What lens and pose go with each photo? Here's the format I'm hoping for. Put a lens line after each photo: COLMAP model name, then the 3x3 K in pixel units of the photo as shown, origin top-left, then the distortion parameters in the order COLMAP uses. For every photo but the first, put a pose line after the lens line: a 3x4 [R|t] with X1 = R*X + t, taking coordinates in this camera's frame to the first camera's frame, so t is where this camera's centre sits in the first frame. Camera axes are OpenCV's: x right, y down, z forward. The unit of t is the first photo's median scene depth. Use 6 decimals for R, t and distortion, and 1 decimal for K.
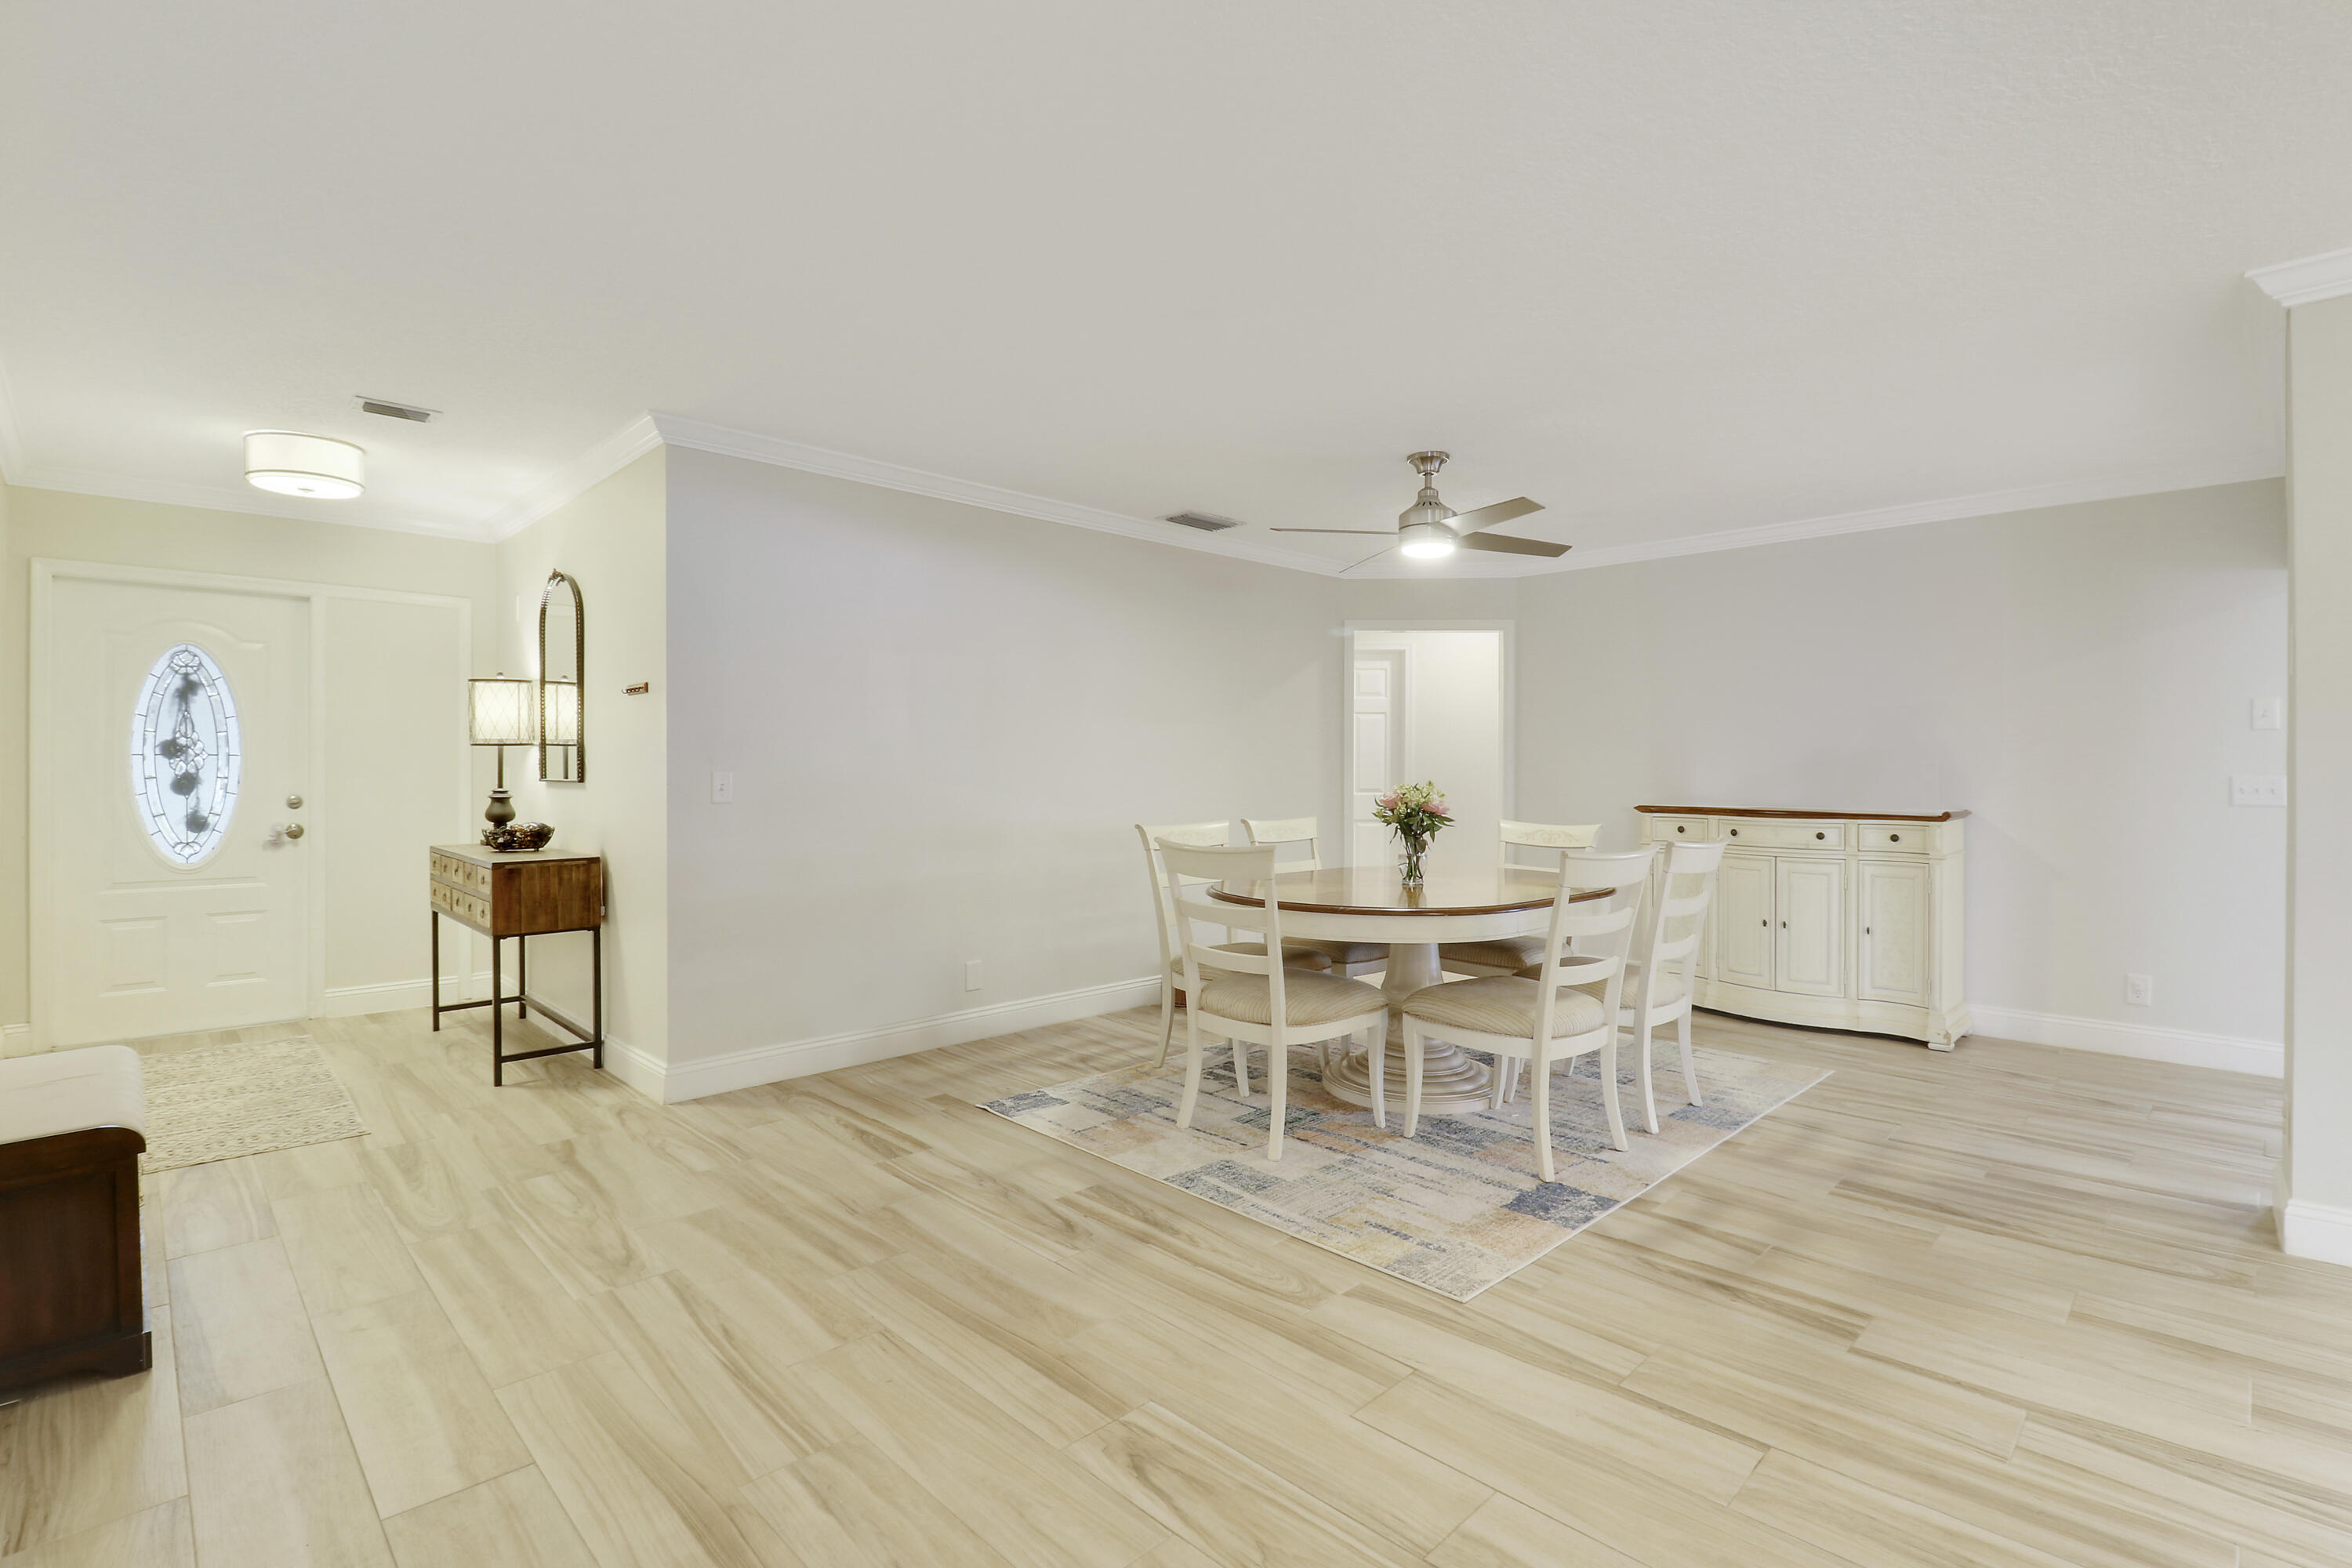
lens RADIAL K [[1089.8, 0, 1162.7], [0, 1089.8, 785.9], [0, 0, 1]] dist [-0.002935, -0.002259]
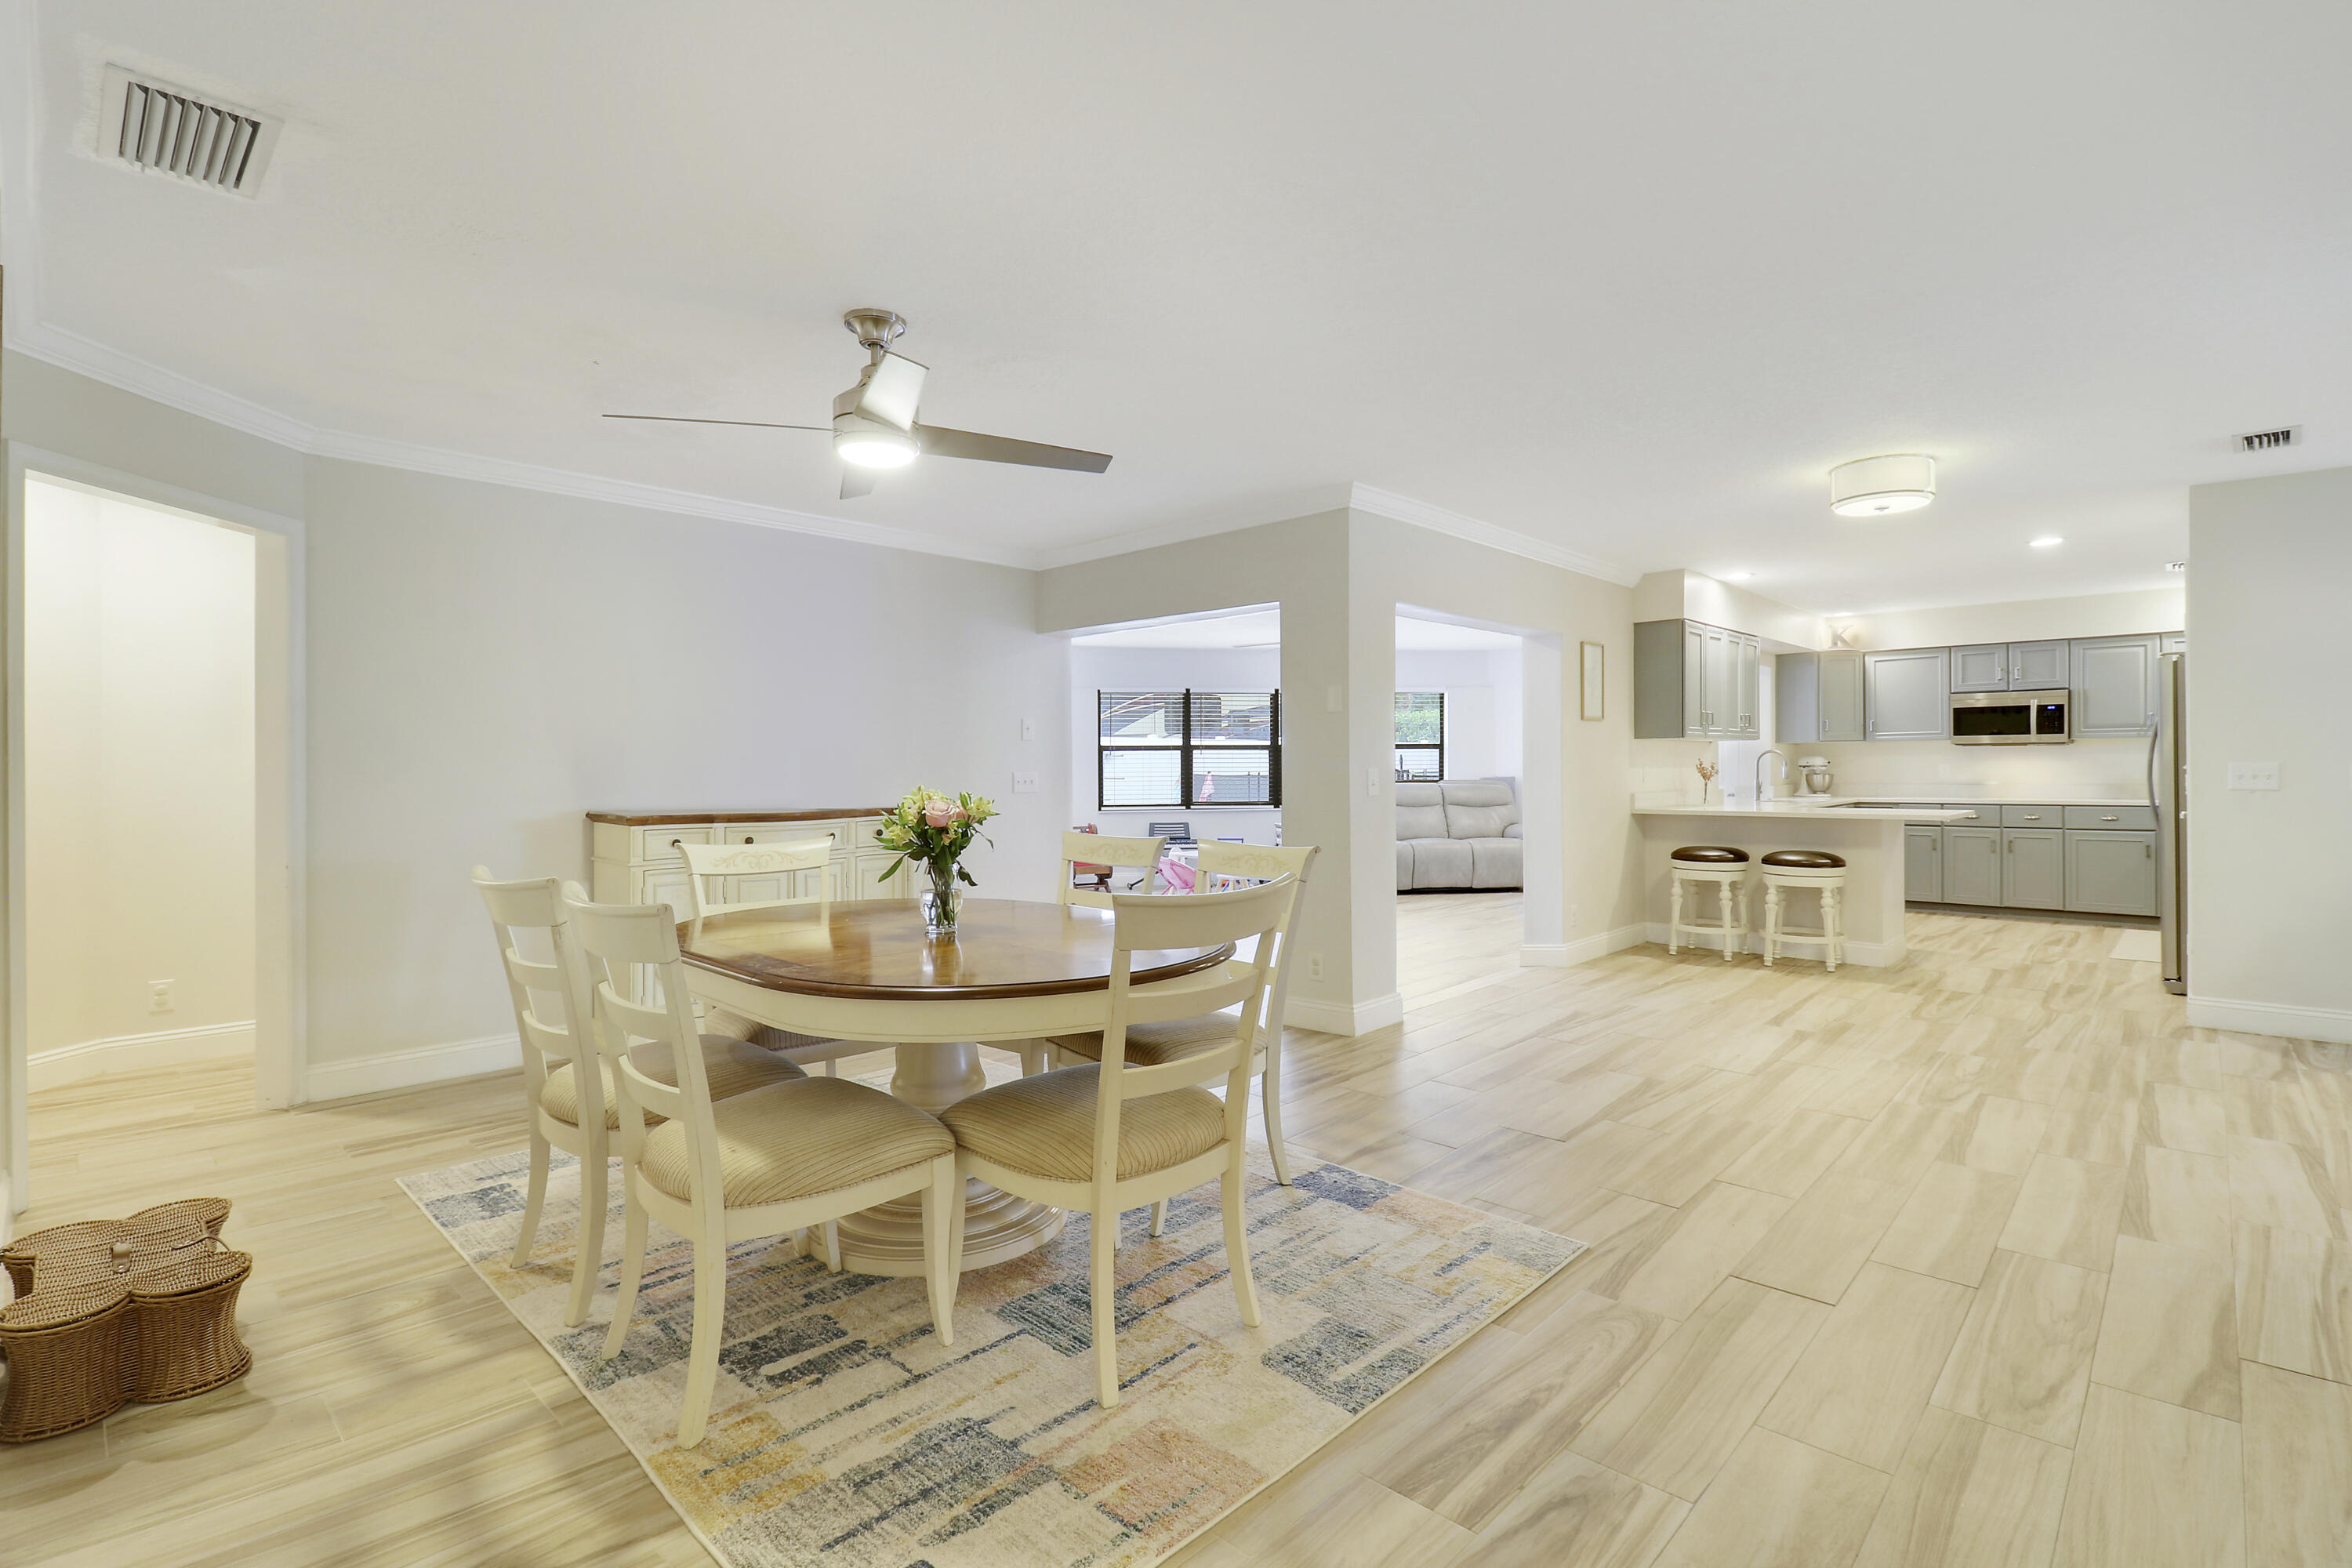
lens RADIAL K [[1089.8, 0, 1218.9], [0, 1089.8, 763.9], [0, 0, 1]] dist [-0.002935, -0.002259]
pose [[-0.067819, 0.003130, 0.997693, -0.620871], [0.013280, 0.999909, -0.002234, -0.015795], [-0.997609, 0.013098, -0.067854, 1.109592]]
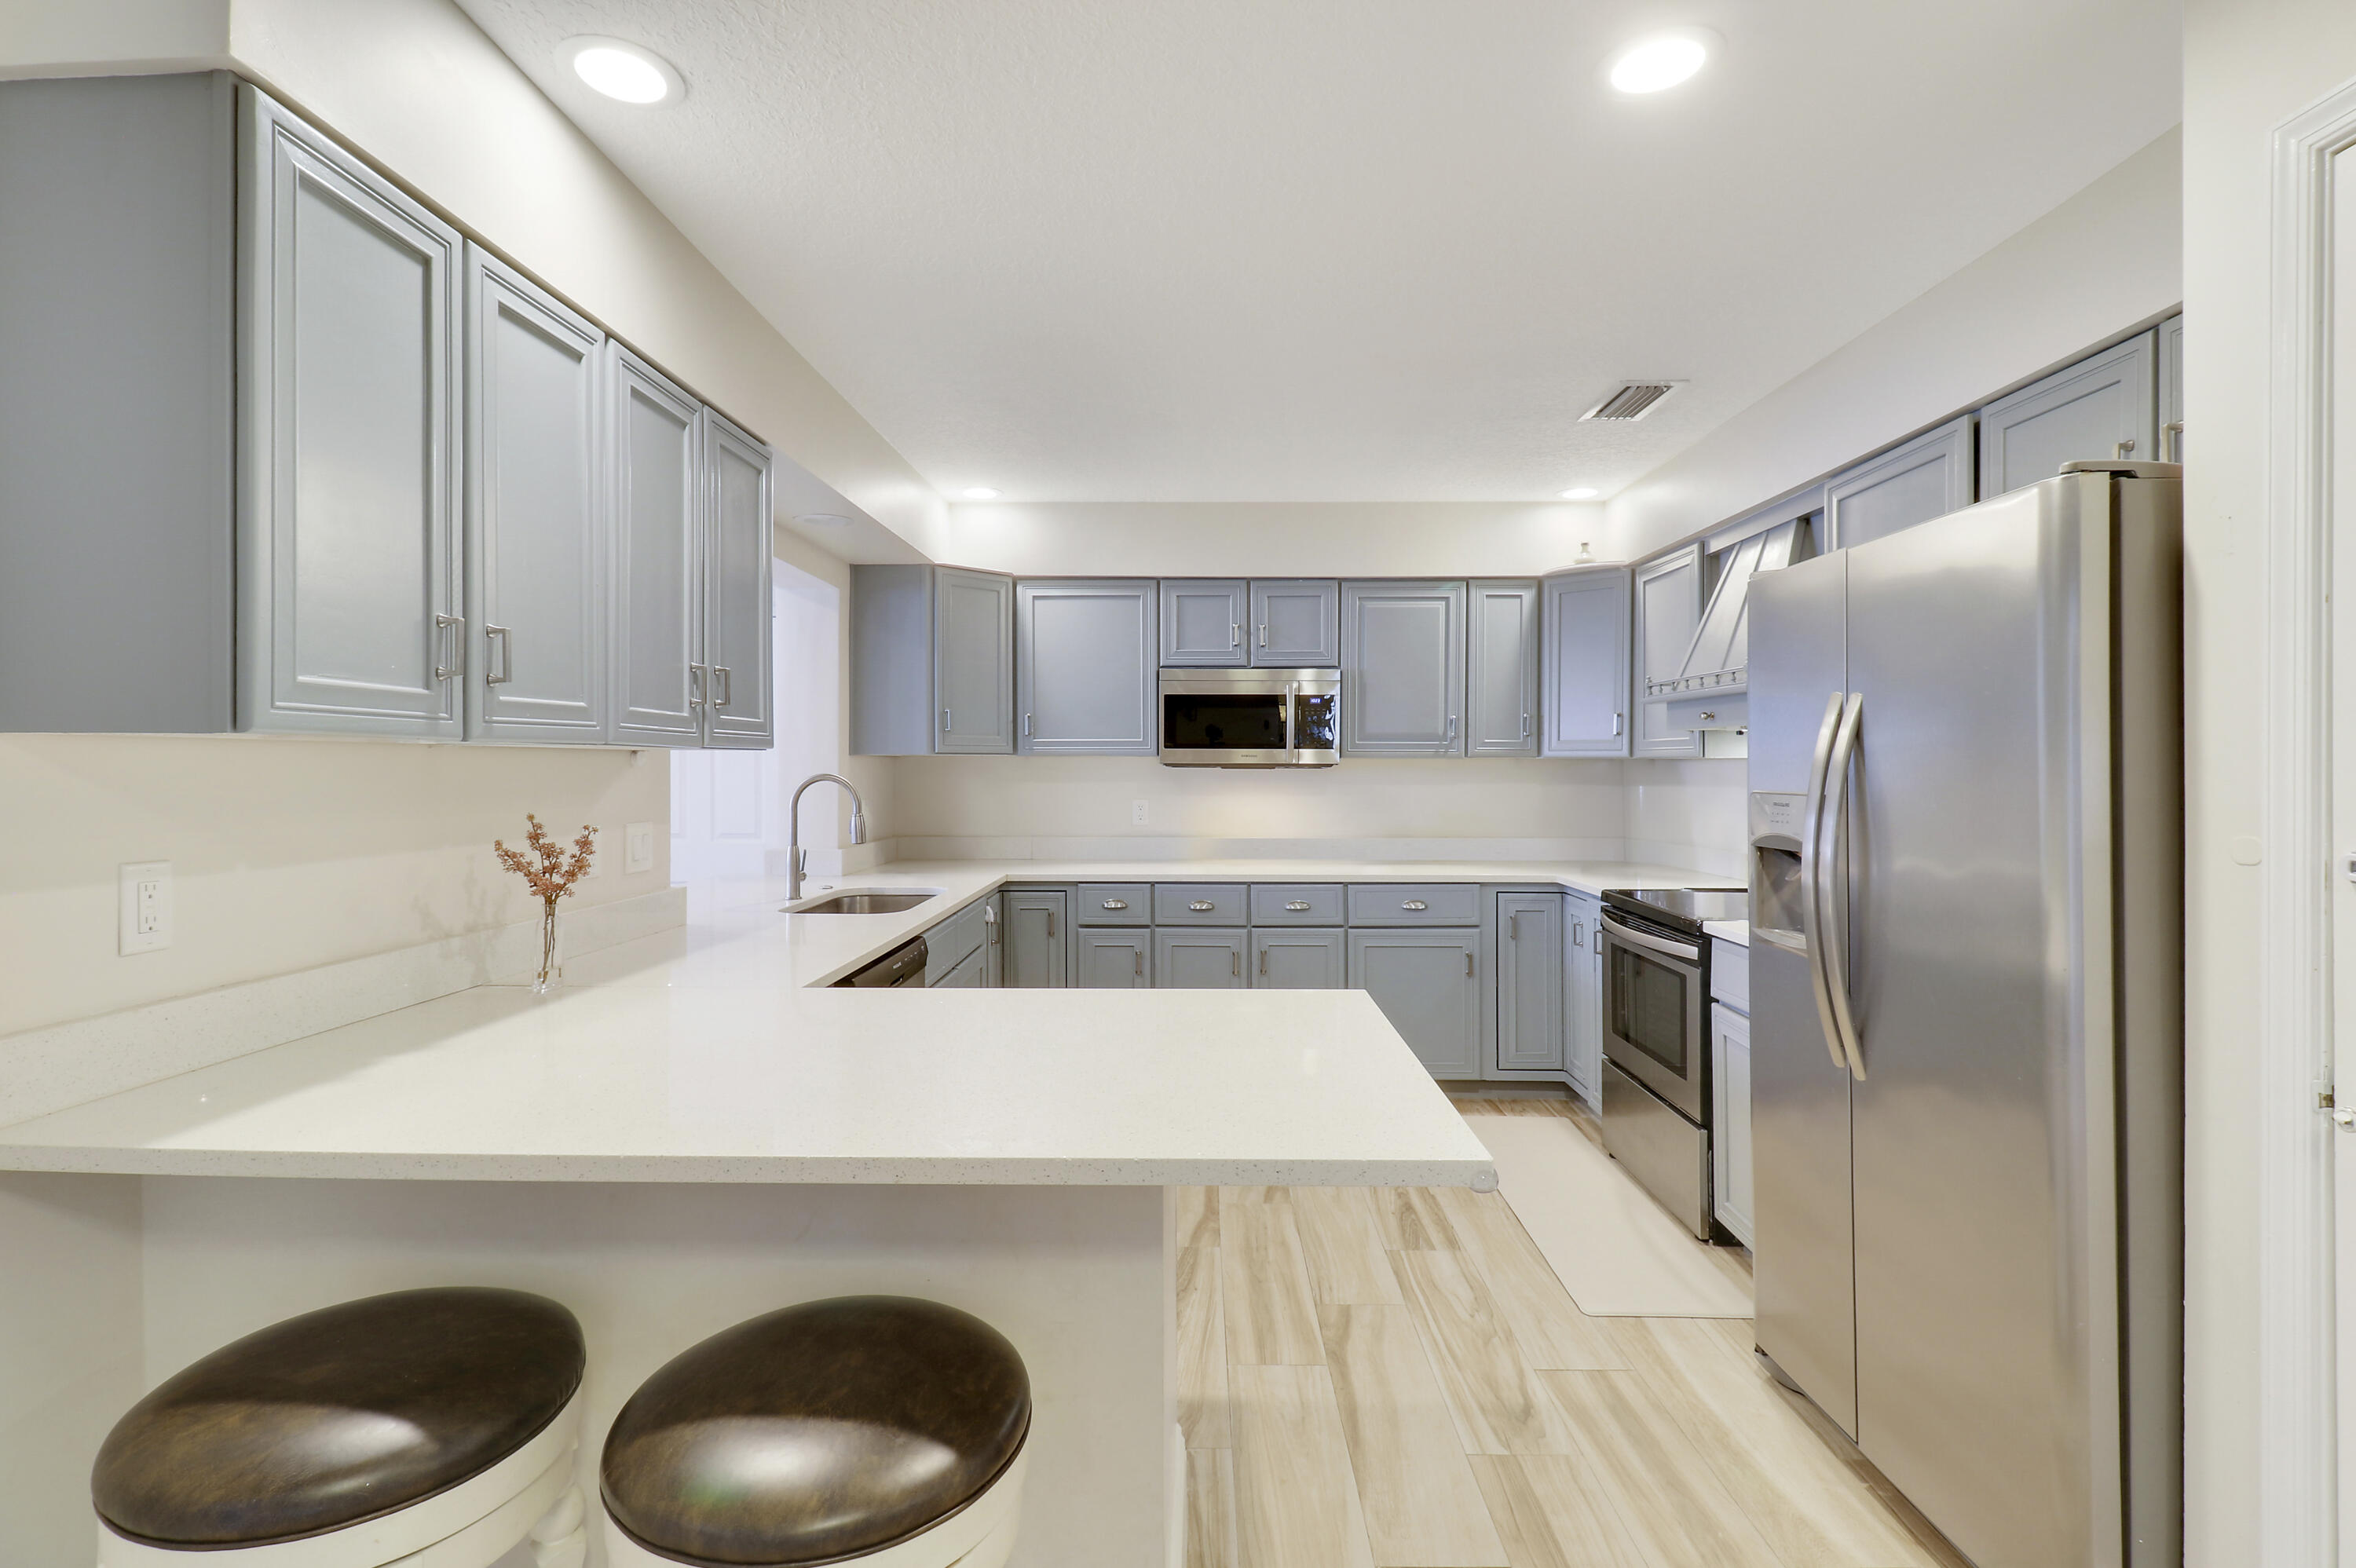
lens RADIAL K [[1091.5, 0, 1195.6], [0, 1091.5, 771.3], [0, 0, 1]] dist [-0.002935, -0.002259]
pose [[-0.714092, -0.000547, 0.700051, 0.990361], [0.005173, 0.999968, 0.006058, -0.046506], [-0.700032, 0.007948, -0.714067, 0.050649]]
